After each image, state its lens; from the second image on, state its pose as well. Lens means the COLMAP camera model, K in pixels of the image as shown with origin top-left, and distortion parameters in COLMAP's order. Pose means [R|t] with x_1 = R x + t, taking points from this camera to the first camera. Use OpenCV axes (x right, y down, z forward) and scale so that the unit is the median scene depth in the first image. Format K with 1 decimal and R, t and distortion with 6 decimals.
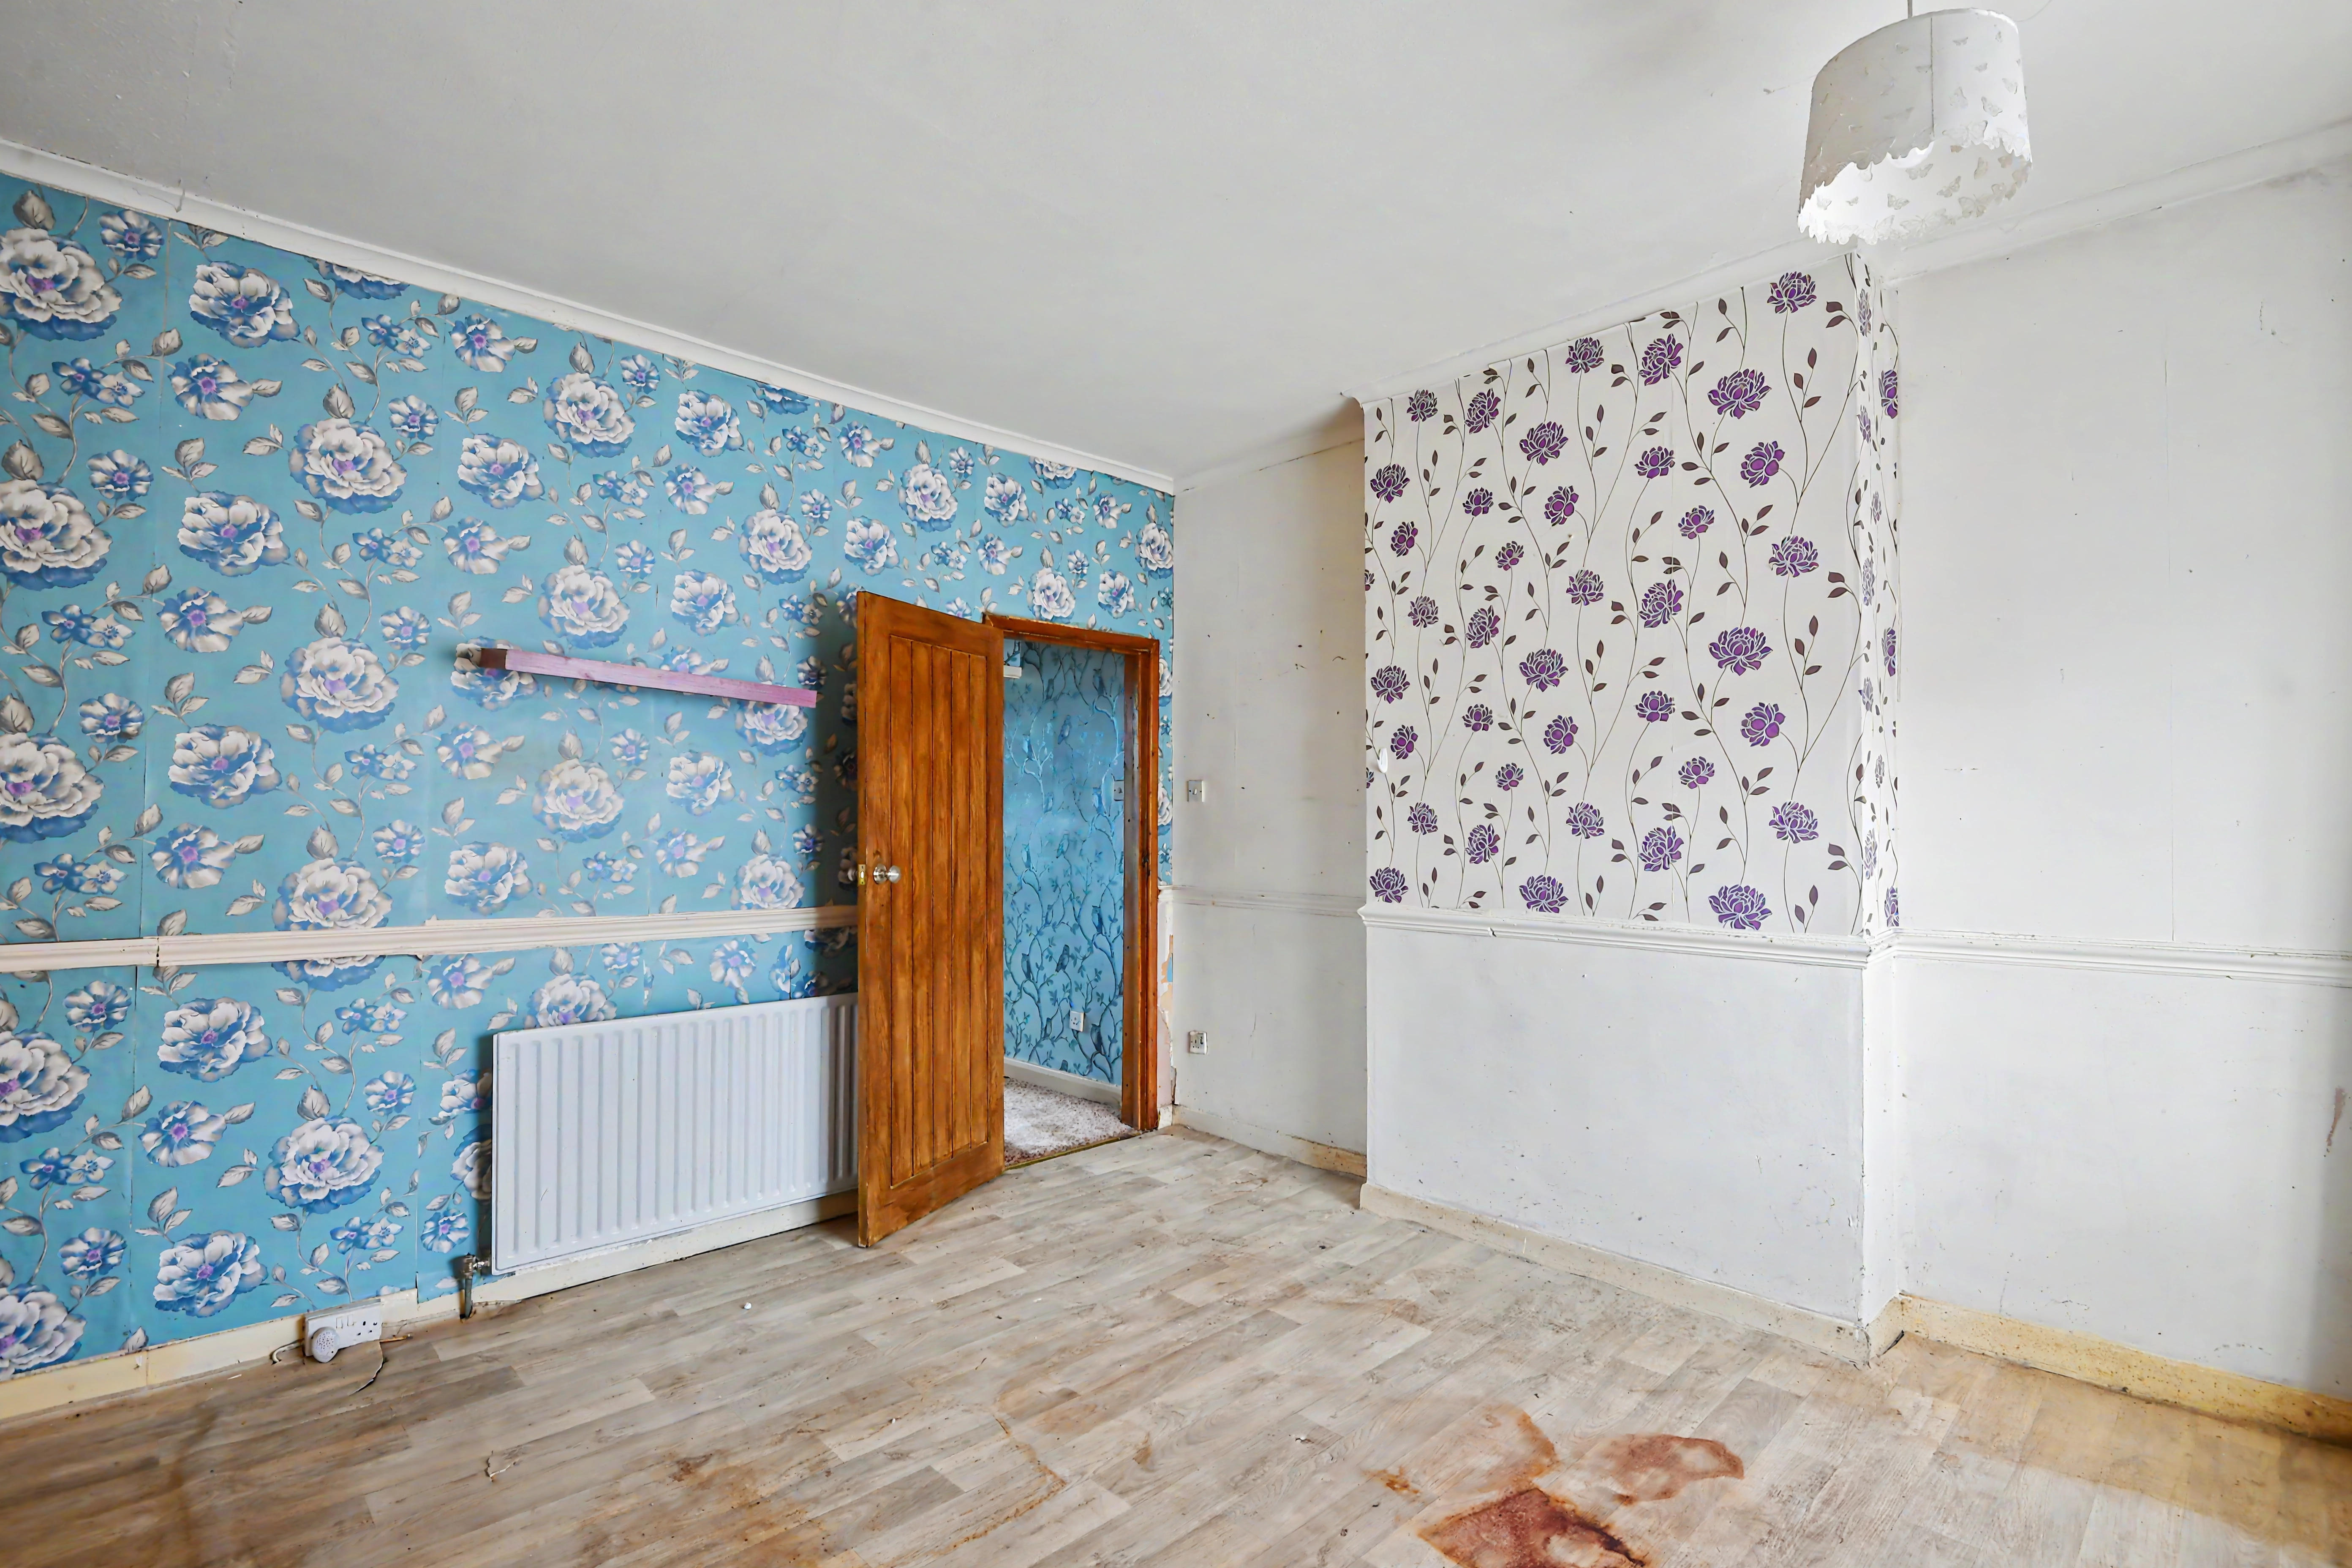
lens RADIAL K [[1106.0, 0, 1176.0], [0, 1106.0, 784.0], [0, 0, 1]] dist [-0.001293, -0.039163]
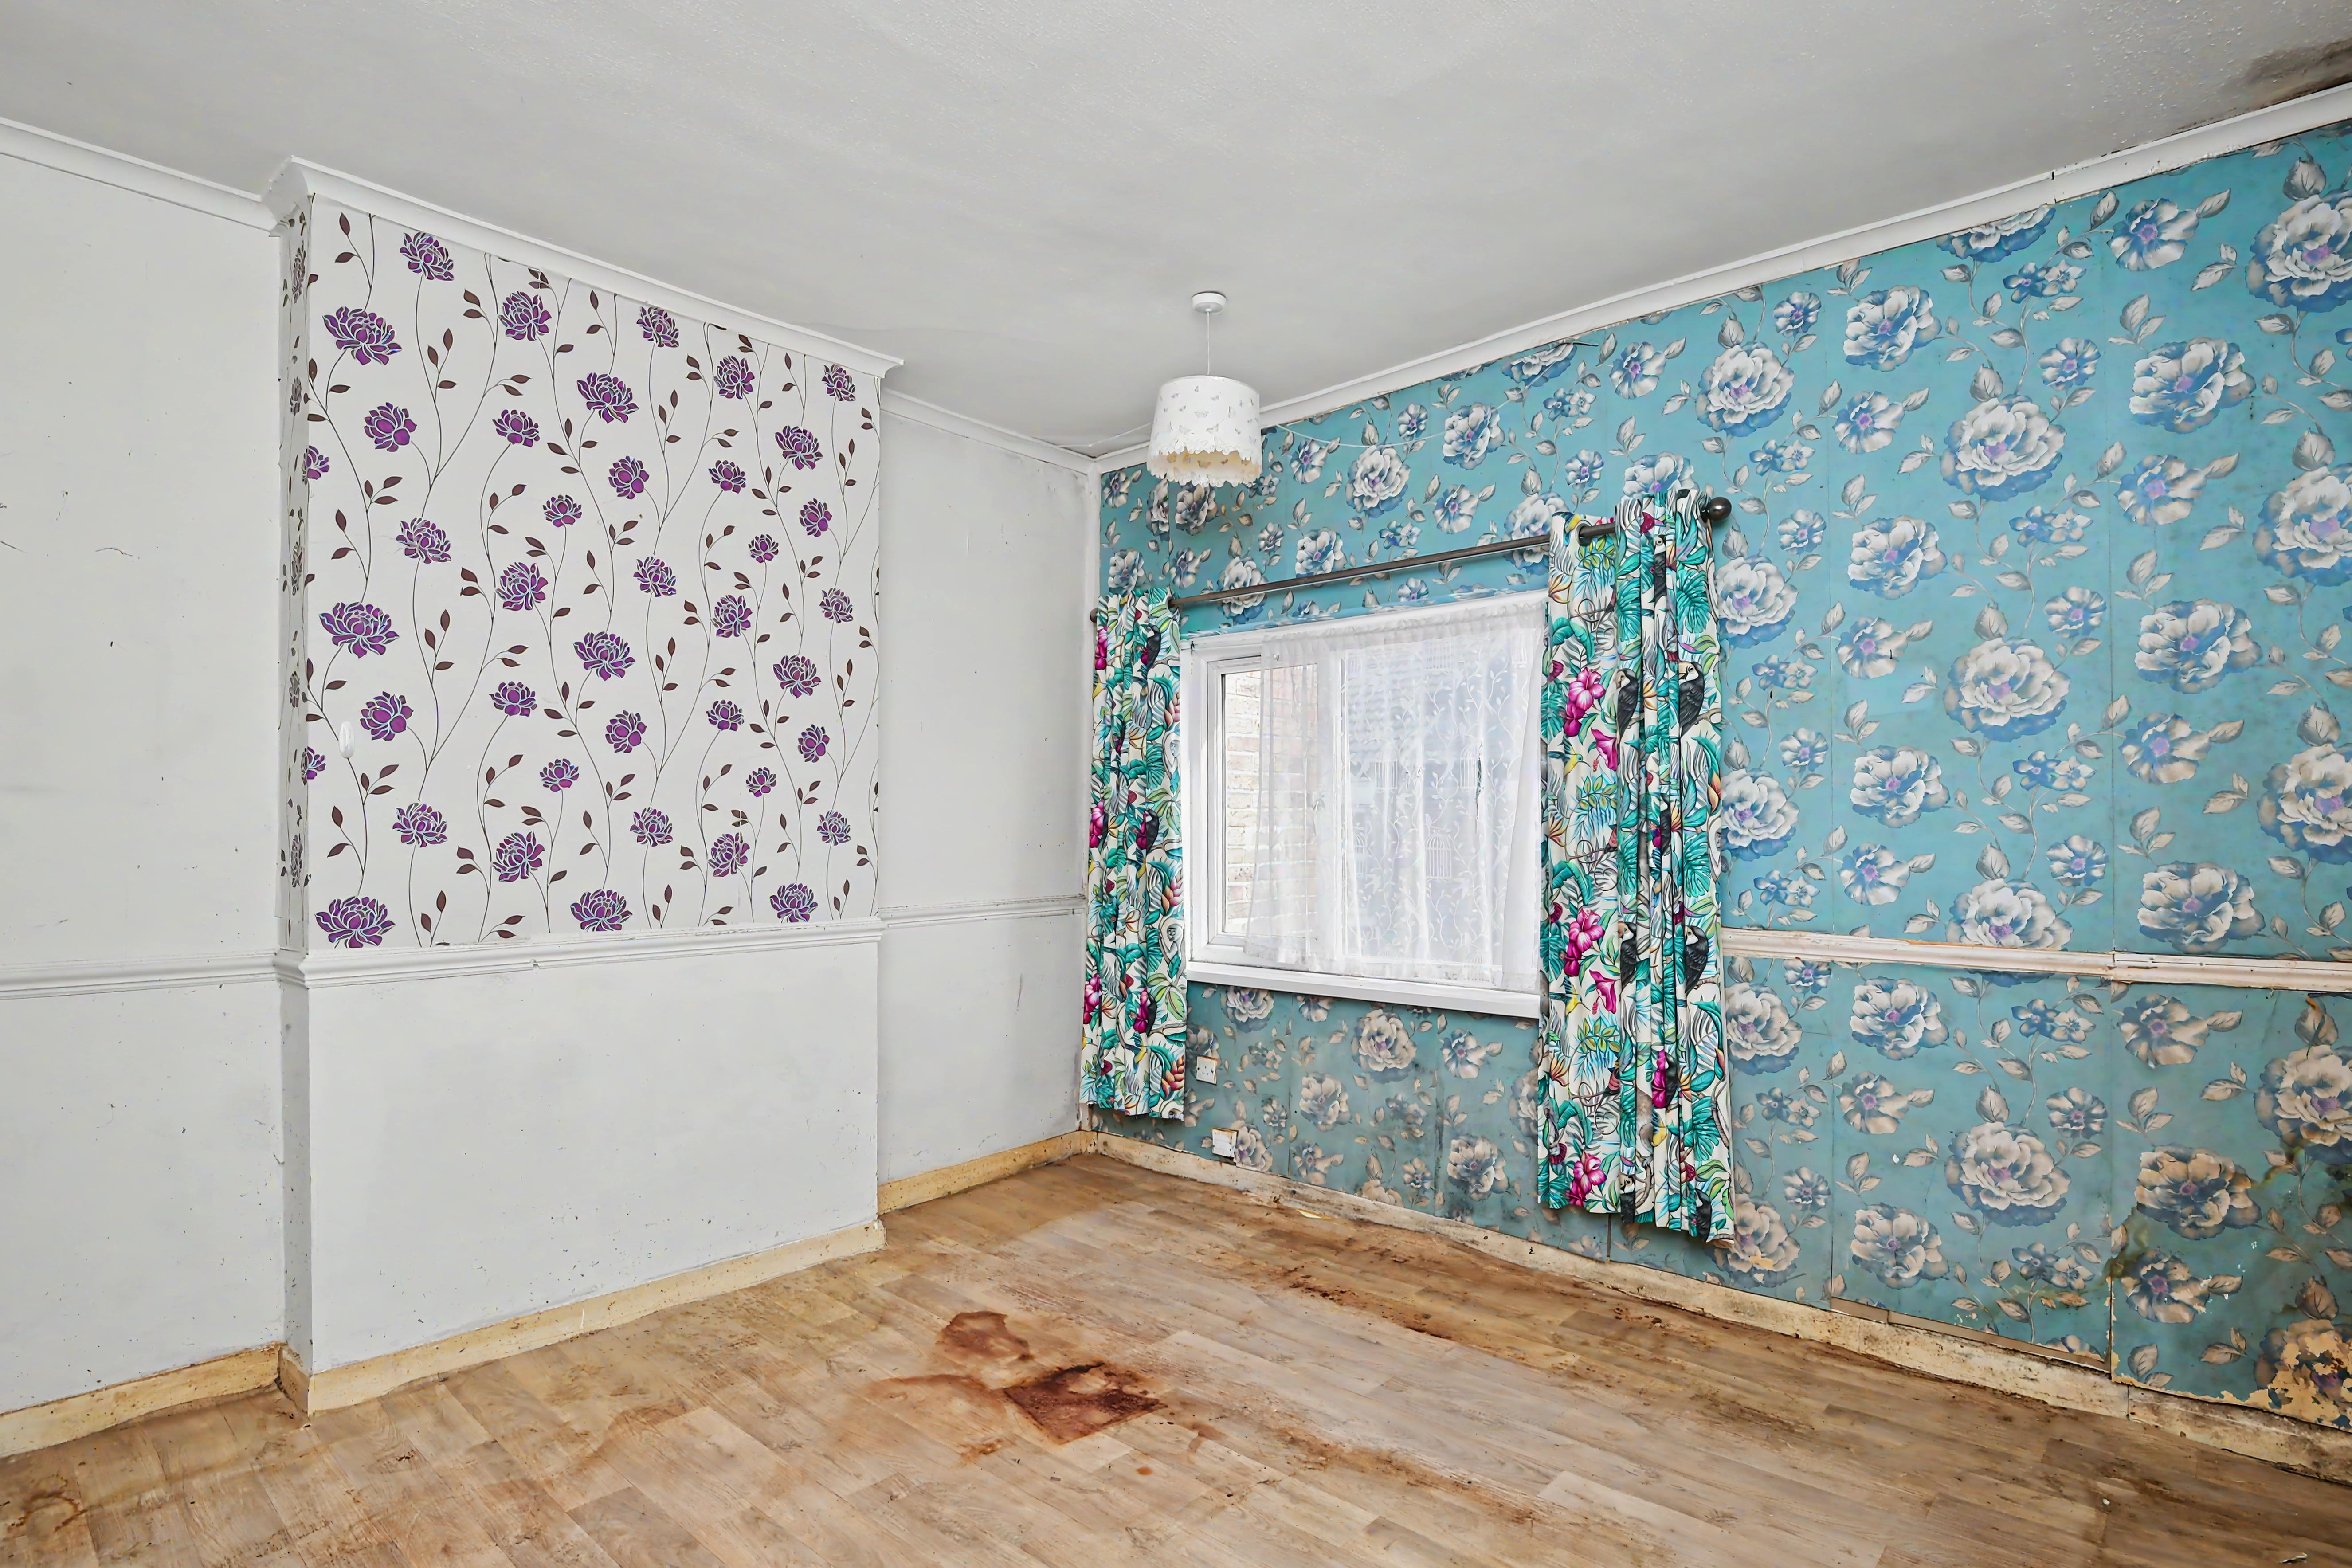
lens RADIAL K [[1135.1, 0, 1175.8], [0, 1135.1, 824.7], [0, 0, 1]] dist [-0.097667, 0.031976]
pose [[-0.086260, -0.006137, 0.996254, -0.611007], [-0.035505, 0.999365, 0.003081, 0.012555], [-0.995640, -0.035107, -0.086423, 0.648886]]
